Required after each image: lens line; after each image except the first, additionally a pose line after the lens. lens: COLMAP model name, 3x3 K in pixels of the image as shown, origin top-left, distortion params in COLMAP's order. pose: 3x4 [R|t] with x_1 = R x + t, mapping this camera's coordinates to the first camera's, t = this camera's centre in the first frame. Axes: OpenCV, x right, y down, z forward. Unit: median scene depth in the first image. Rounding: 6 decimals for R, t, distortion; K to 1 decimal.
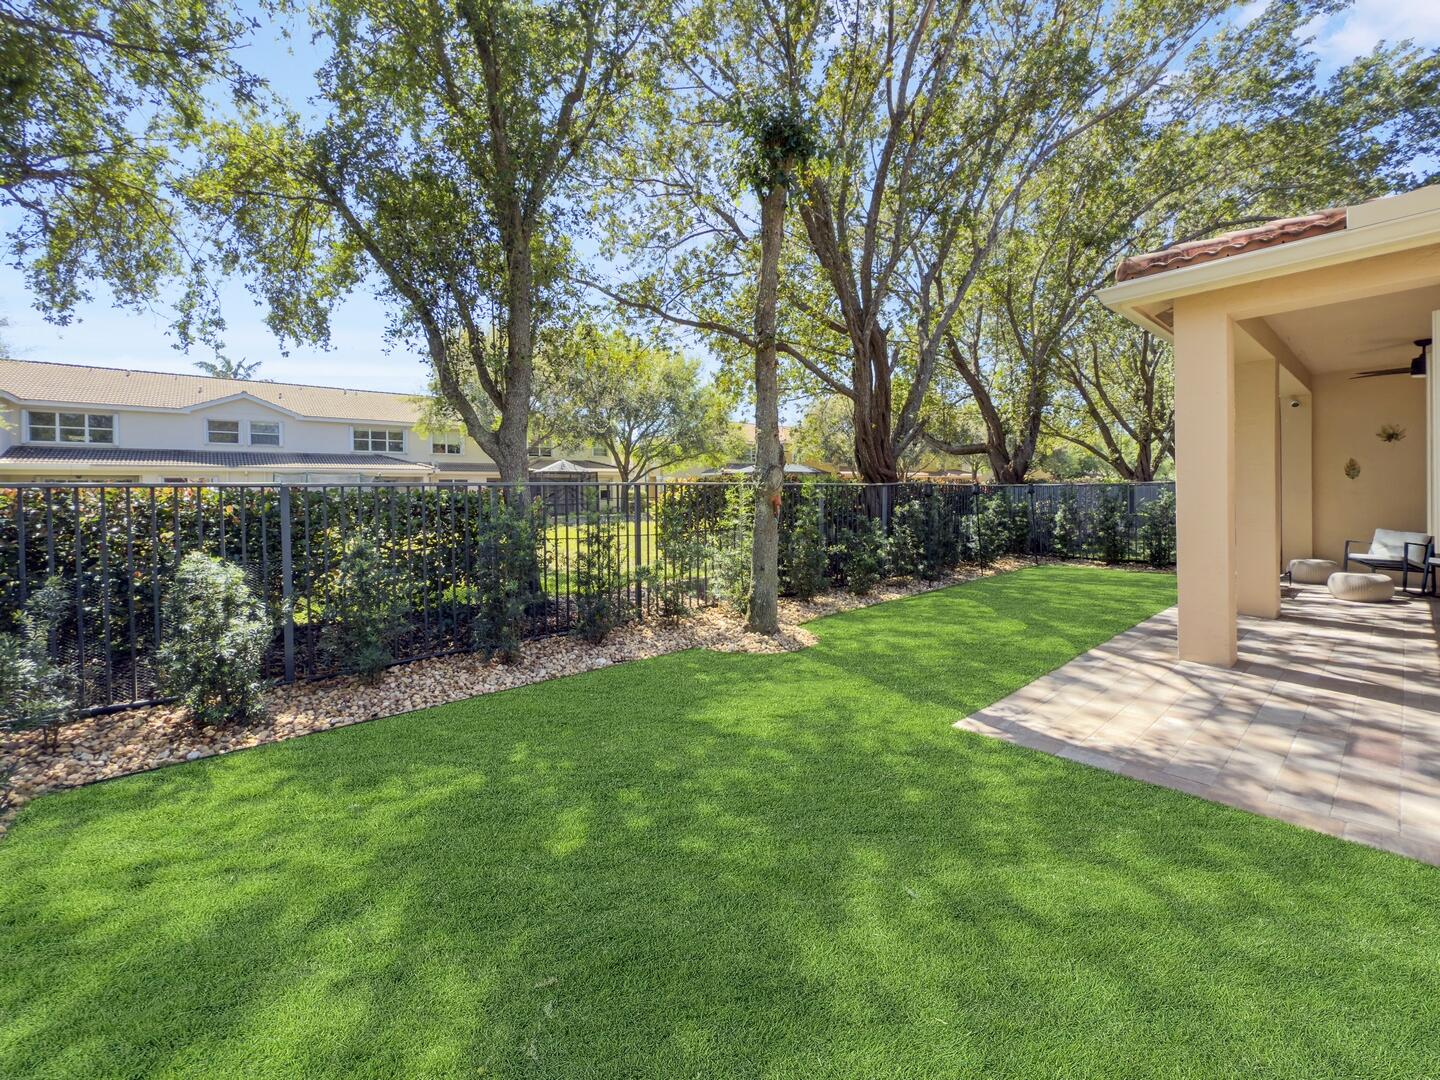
lens RADIAL K [[587.0, 0, 719.4], [0, 587.0, 475.7], [0, 0, 1]] dist [-0.001022, -0.000062]
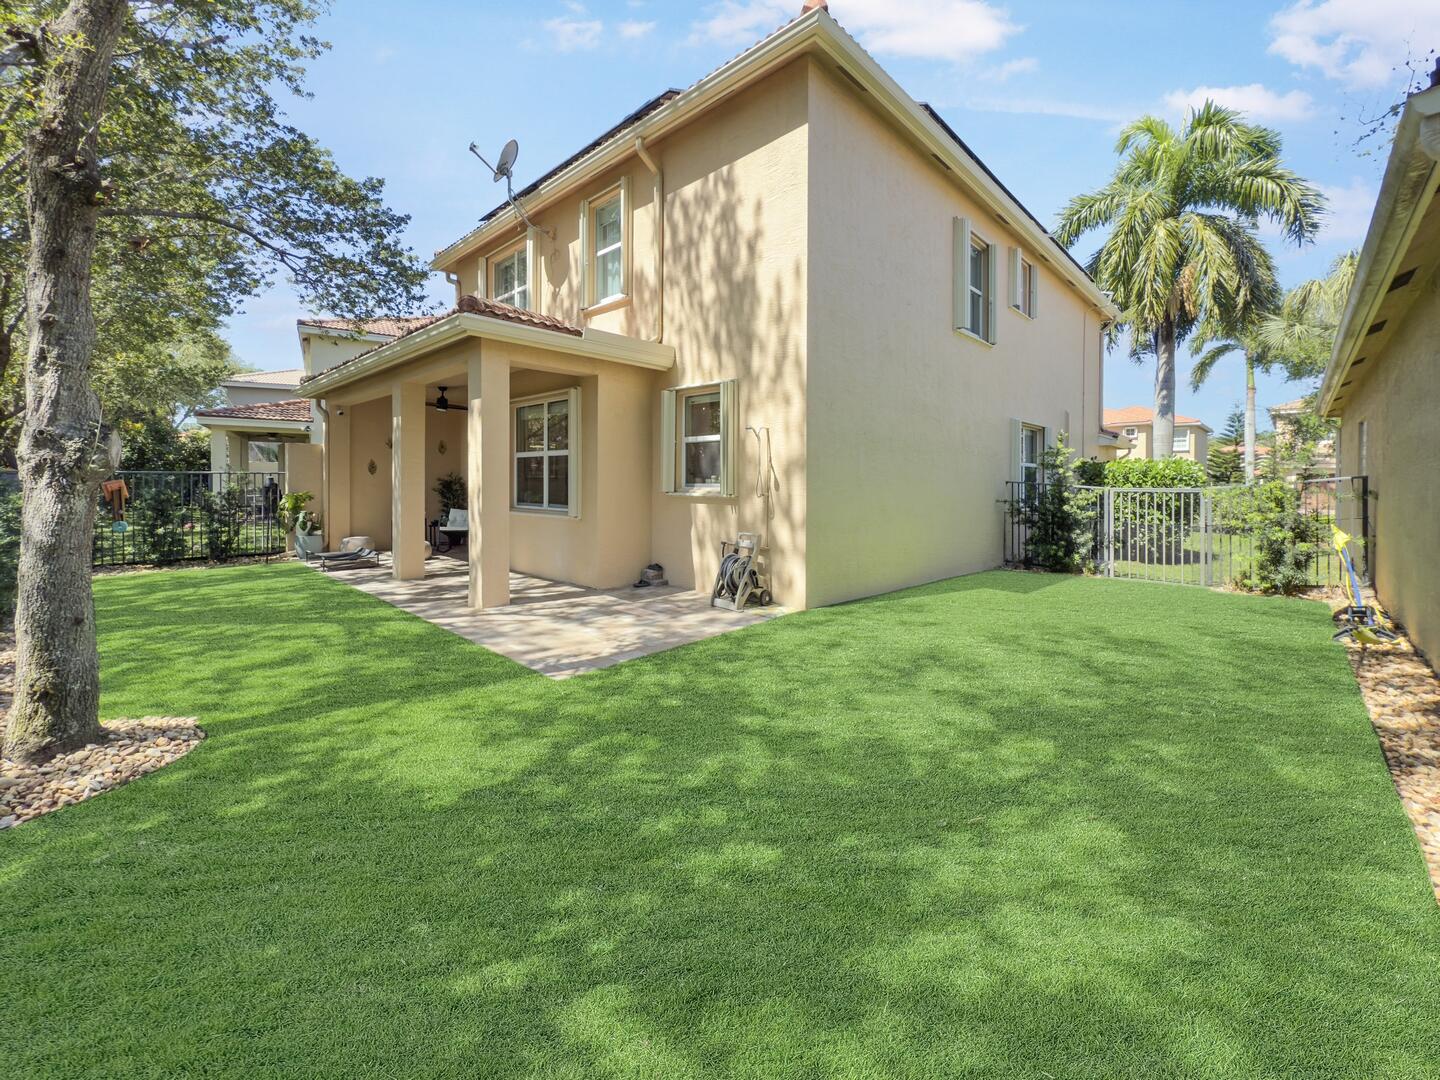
lens RADIAL K [[587.0, 0, 719.4], [0, 587.0, 475.7], [0, 0, 1]] dist [-0.001022, -0.000062]
pose [[-0.101496, 0.022340, 0.994585, -0.848502], [-0.041423, 0.998786, -0.026662, 0.034188], [-0.993973, -0.043904, -0.100447, 0.836193]]
